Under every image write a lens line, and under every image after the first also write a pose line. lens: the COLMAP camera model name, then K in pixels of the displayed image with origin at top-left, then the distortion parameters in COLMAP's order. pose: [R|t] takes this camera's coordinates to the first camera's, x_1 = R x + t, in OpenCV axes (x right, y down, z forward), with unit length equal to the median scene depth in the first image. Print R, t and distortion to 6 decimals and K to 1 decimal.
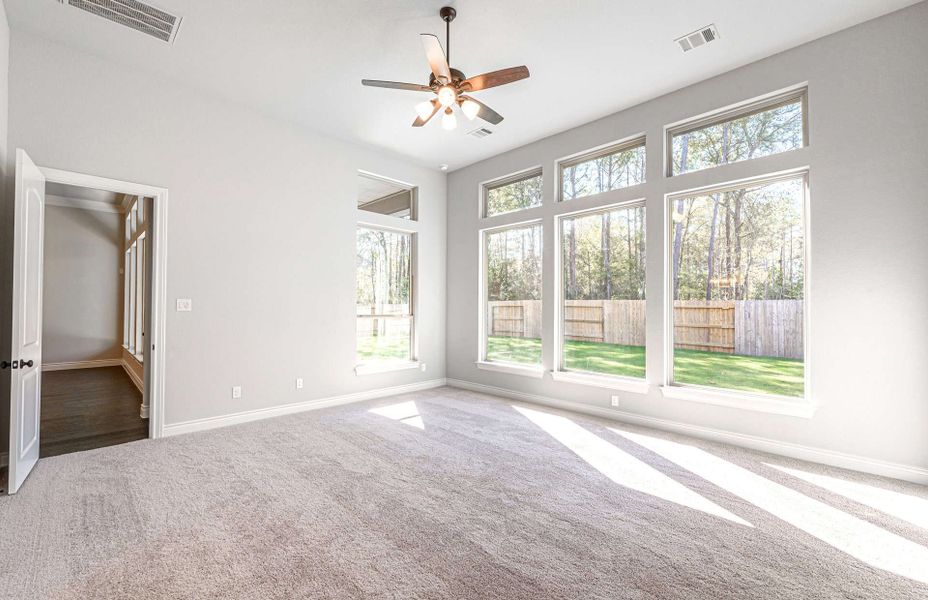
lens RADIAL K [[398.6, 0, 460.0], [0, 398.6, 302.3], [0, 0, 1]] dist [-0.001197, -0.000209]
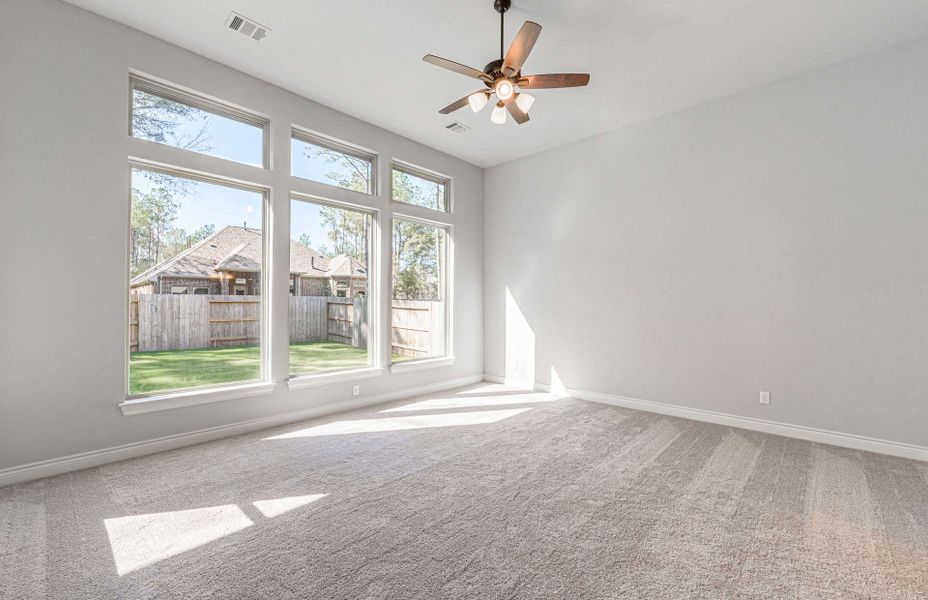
lens RADIAL K [[398.6, 0, 460.0], [0, 398.6, 302.3], [0, 0, 1]] dist [-0.001197, -0.000209]
pose [[-0.034109, -0.000943, 0.999418, -0.280878], [-0.015827, 0.999875, 0.000403, 0.002928], [-0.999293, -0.015804, -0.034120, 0.313144]]
